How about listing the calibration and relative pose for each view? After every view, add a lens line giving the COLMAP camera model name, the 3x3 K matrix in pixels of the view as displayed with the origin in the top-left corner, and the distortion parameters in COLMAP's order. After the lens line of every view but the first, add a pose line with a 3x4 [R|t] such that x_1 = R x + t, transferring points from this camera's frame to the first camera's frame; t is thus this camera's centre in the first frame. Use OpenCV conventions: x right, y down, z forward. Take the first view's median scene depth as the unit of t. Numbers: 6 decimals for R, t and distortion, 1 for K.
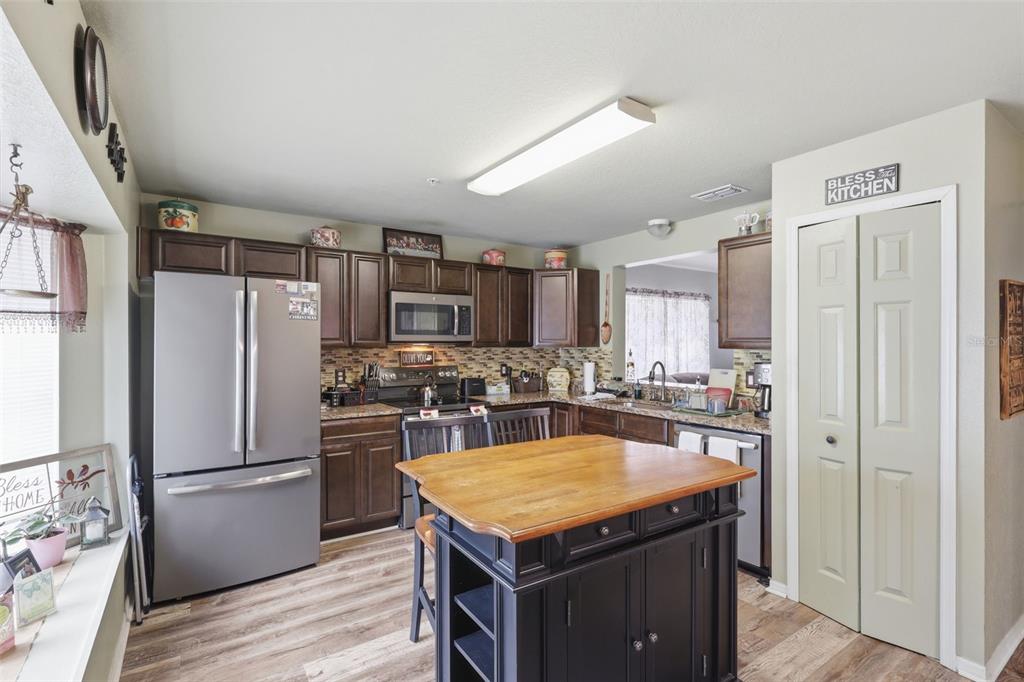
lens RADIAL K [[482.9, 0, 511.4], [0, 482.9, 330.9], [0, 0, 1]] dist [-0.001762, 0.000175]
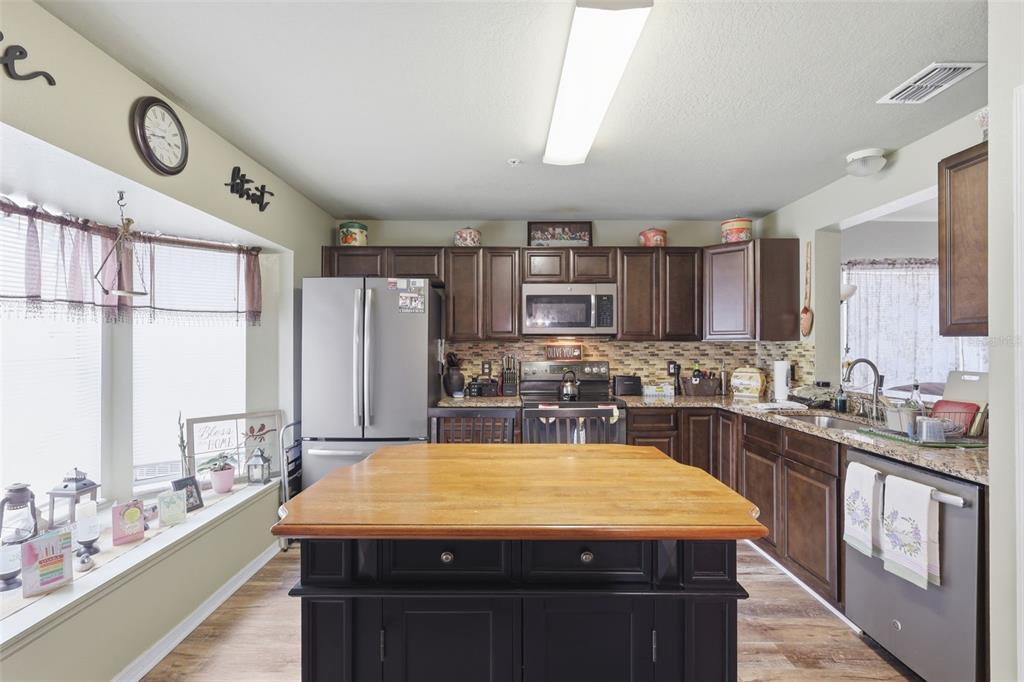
lens RADIAL K [[480.0, 0, 501.5], [0, 480.0, 330.6], [0, 0, 1]] dist [0.000442, 0.000964]
pose [[0.828514, -0.017376, -0.559699, 0.239450], [0.013501, 0.999848, -0.011055, 0.022042], [0.559806, 0.001603, 0.828622, 0.141703]]
